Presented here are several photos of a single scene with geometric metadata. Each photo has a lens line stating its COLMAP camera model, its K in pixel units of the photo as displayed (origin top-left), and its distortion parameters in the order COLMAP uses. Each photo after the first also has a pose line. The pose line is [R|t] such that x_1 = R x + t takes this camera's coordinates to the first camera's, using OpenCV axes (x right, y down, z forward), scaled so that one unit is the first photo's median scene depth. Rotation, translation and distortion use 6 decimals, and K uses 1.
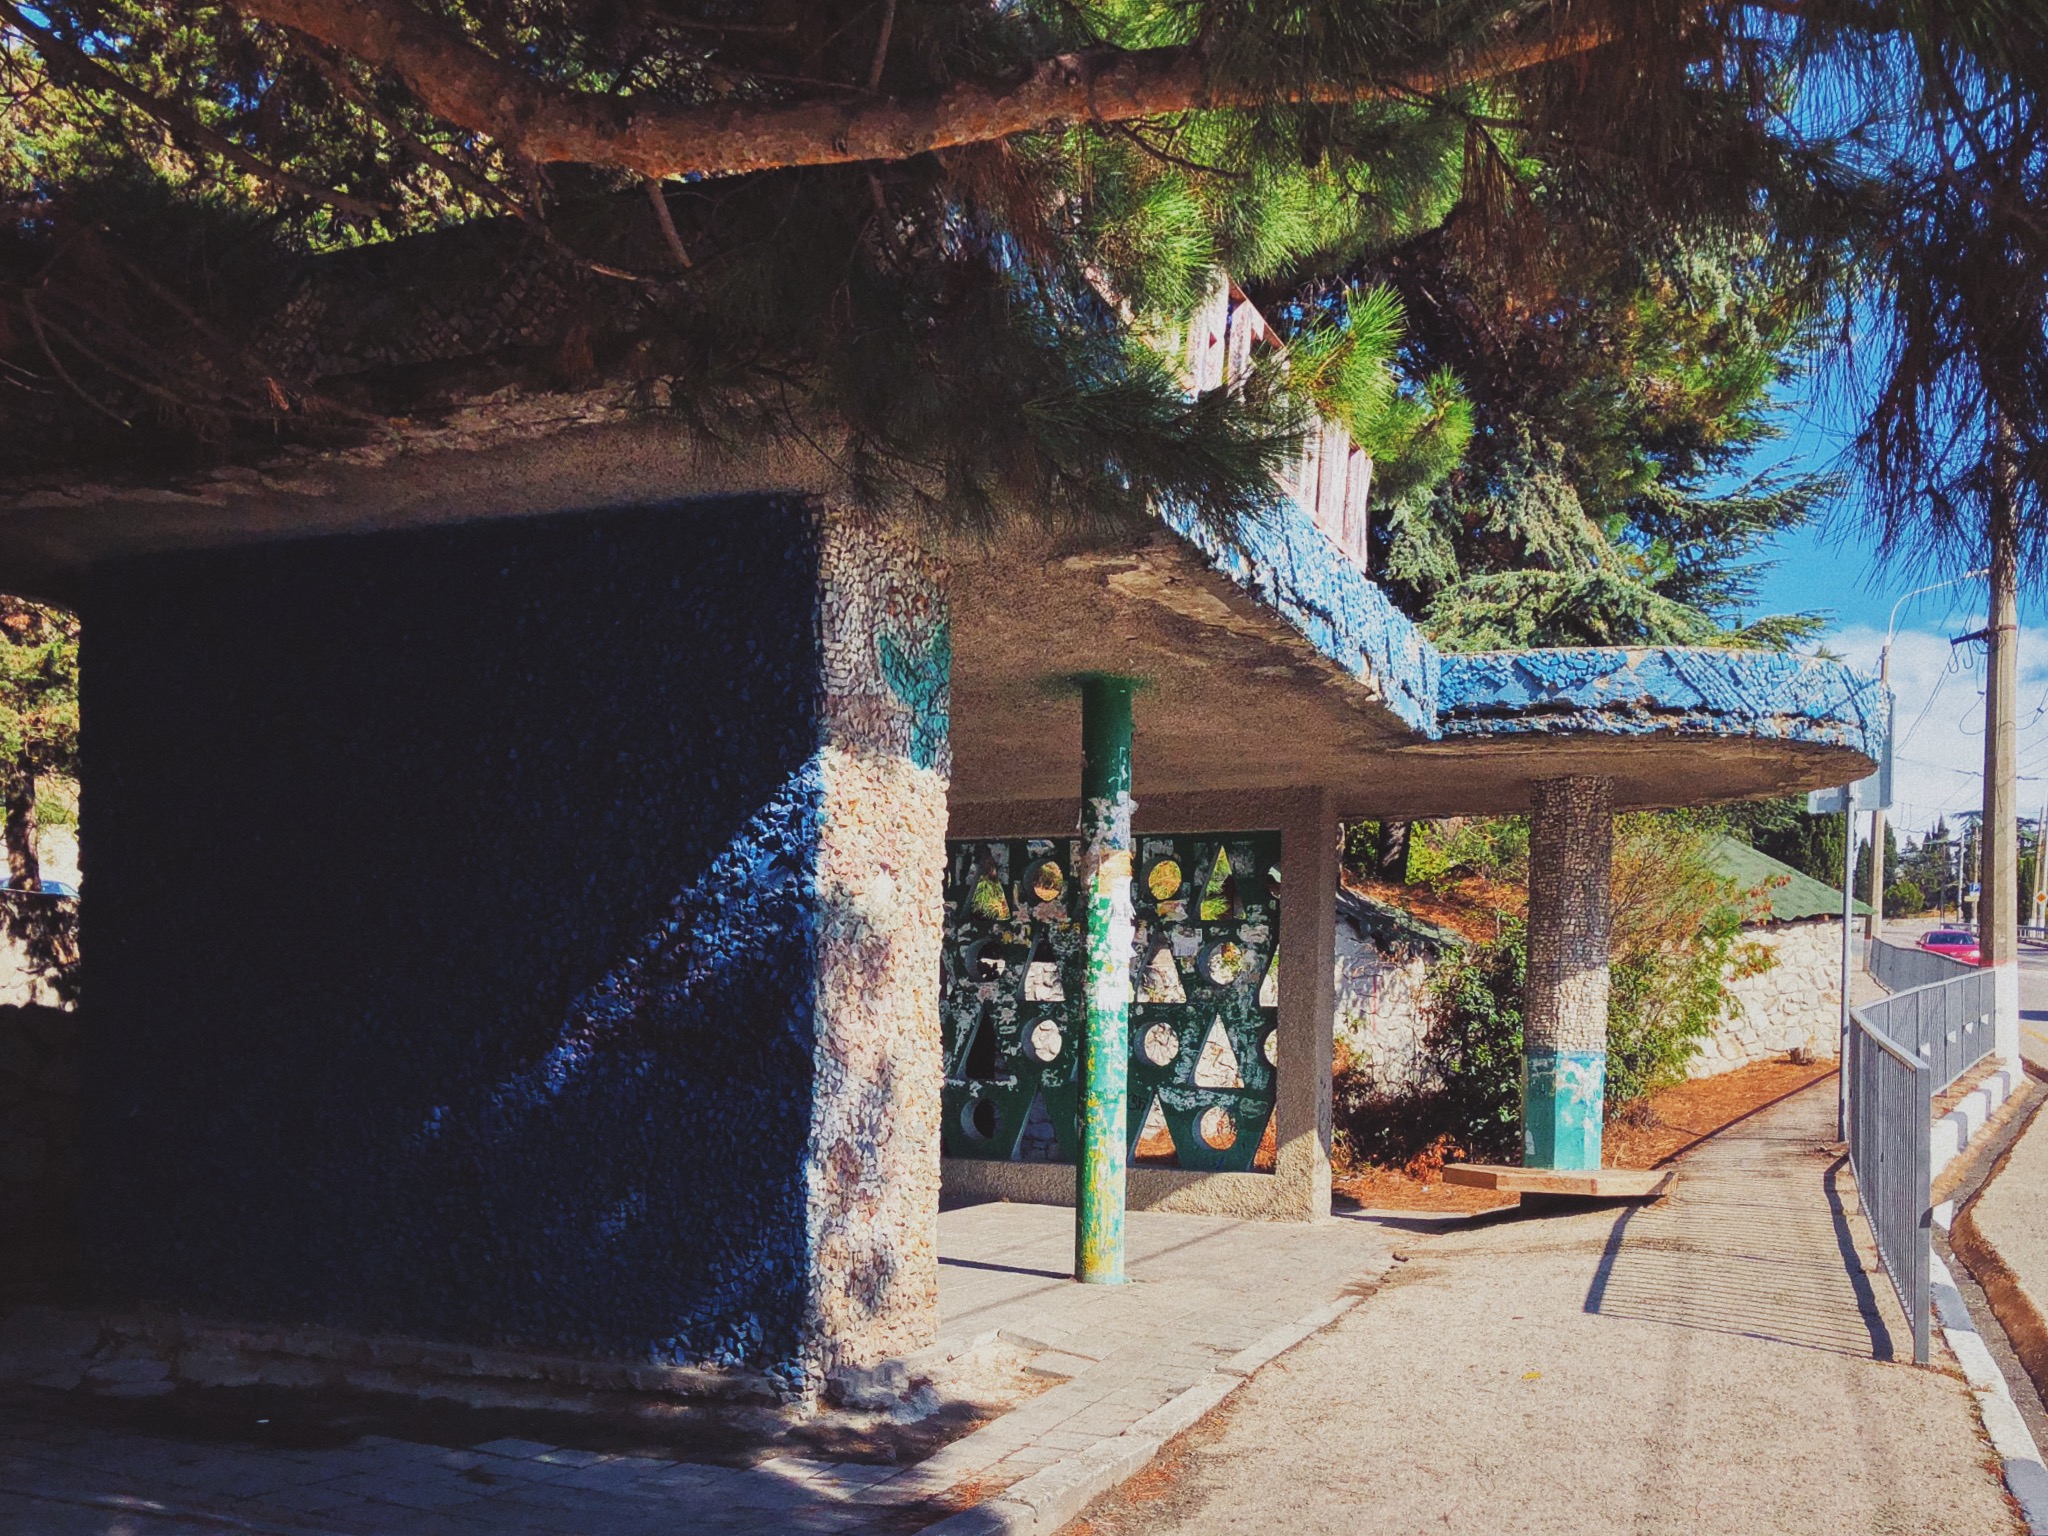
lens RADIAL K [[1845.9, 0, 953.5], [0, 1845.9, 1042.2], [0, 0, 1]] dist [-0.003366, -0.000622]
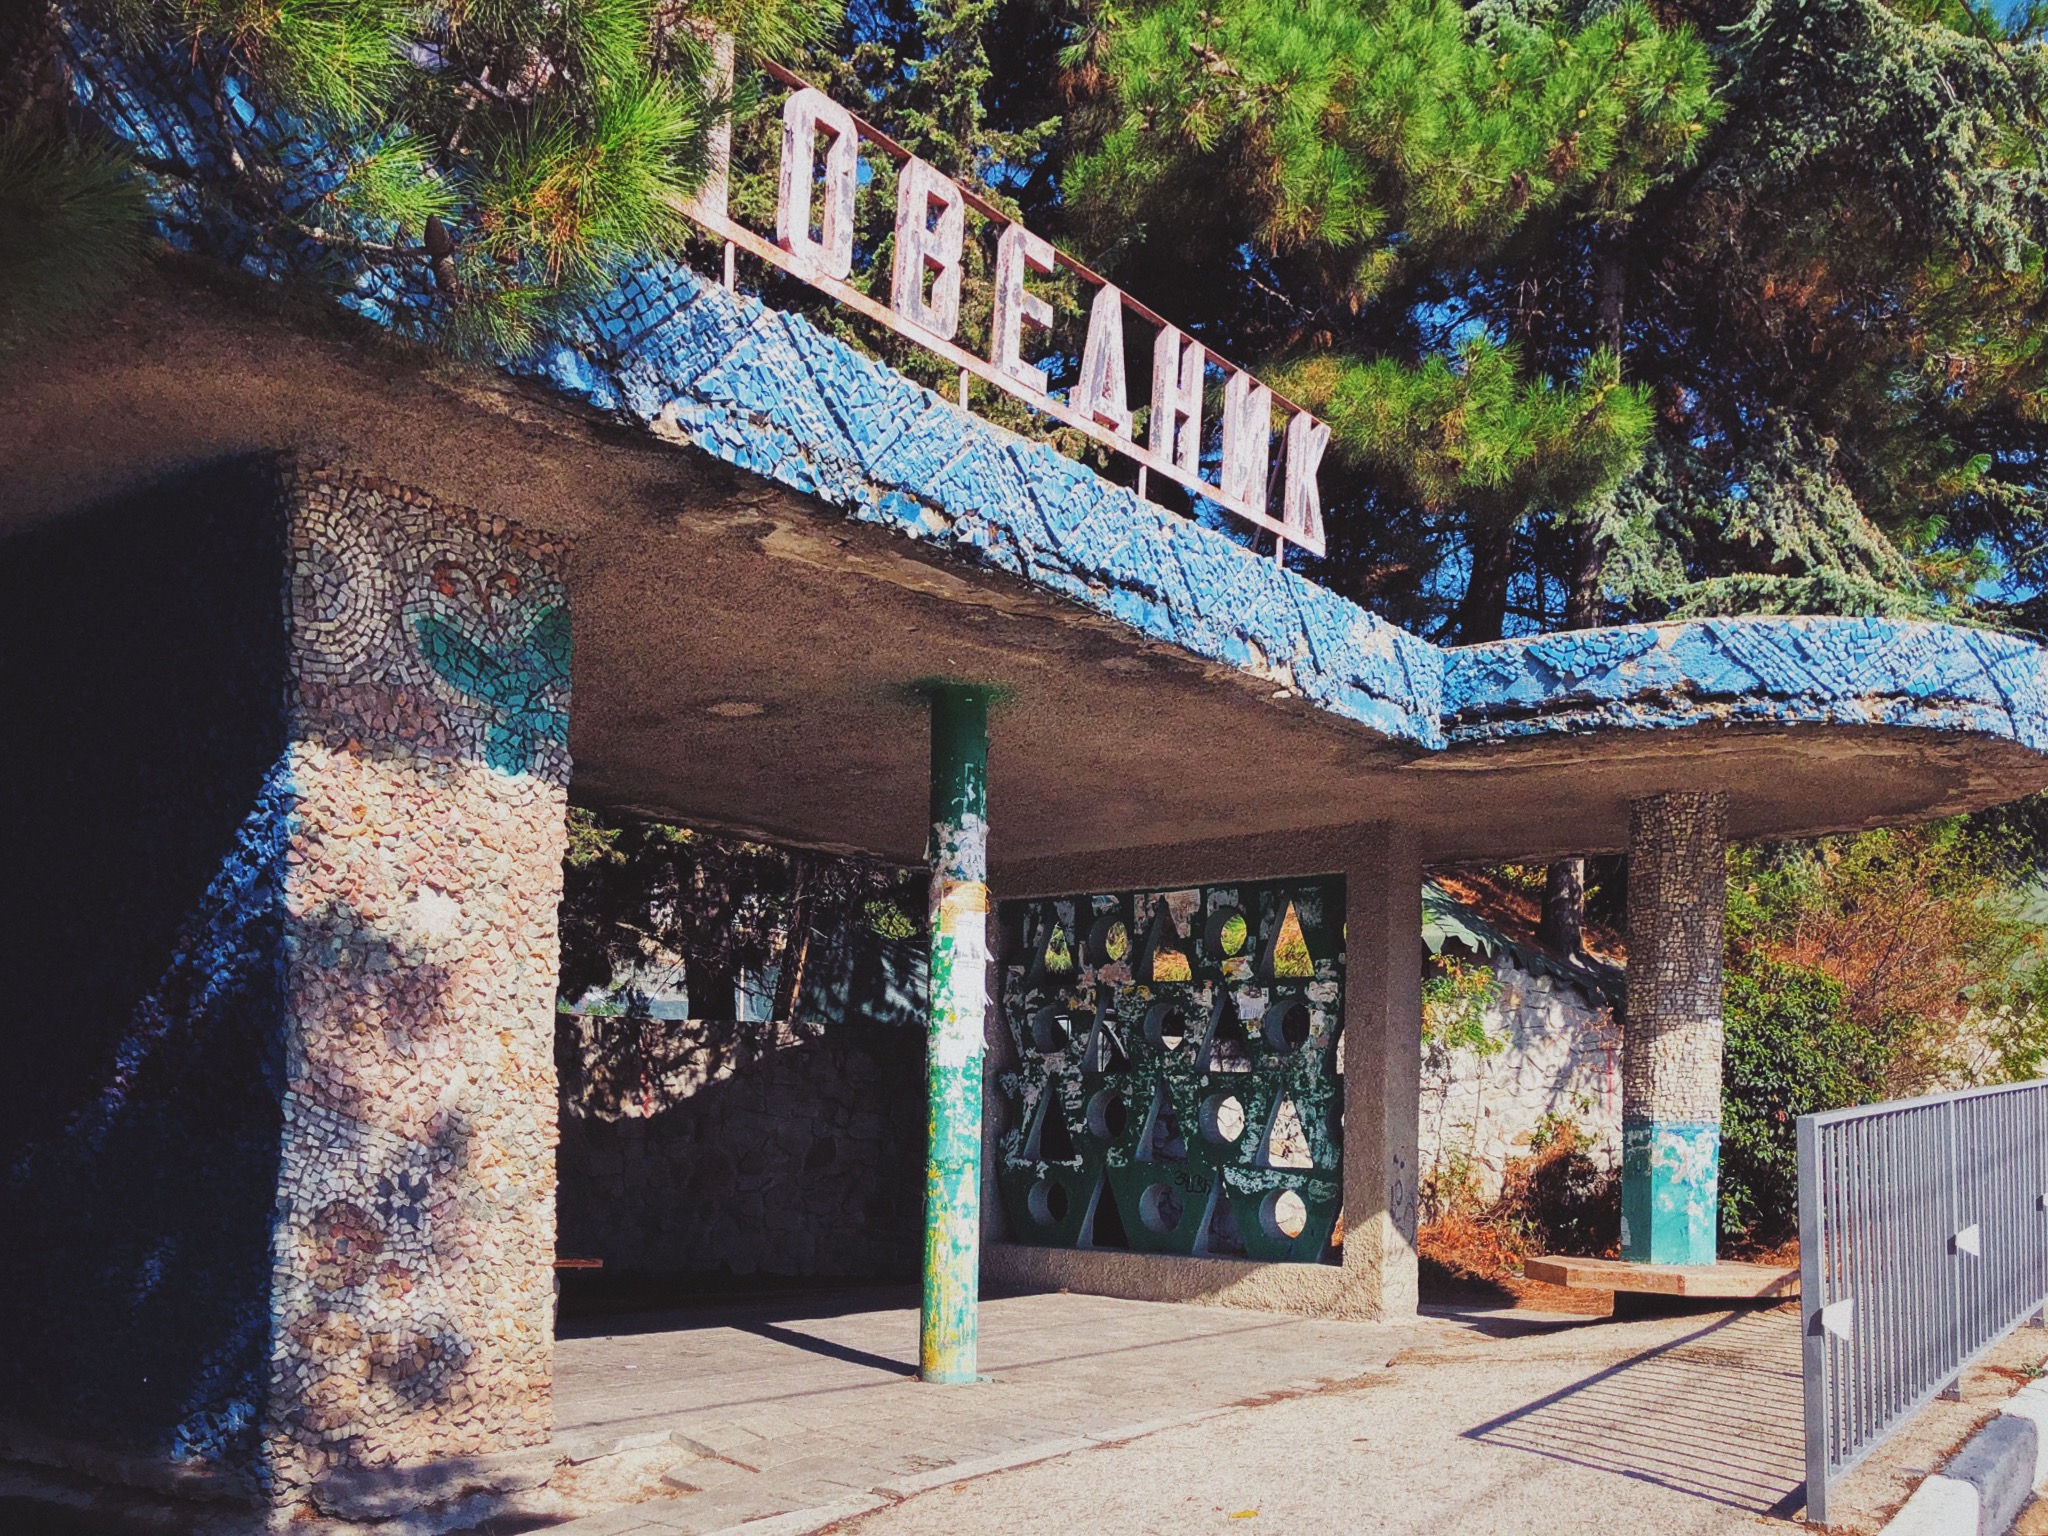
lens RADIAL K [[1837.1, 0, 1022.8], [0, 1837.1, 1112.5], [0, 0, 1]] dist [0.015607, 0.005425]
pose [[0.975593, -0.005659, -0.219512, 0.262621], [0.002023, 0.999857, -0.016785, 0.015930], [0.219576, 0.015931, 0.975465, 0.141577]]
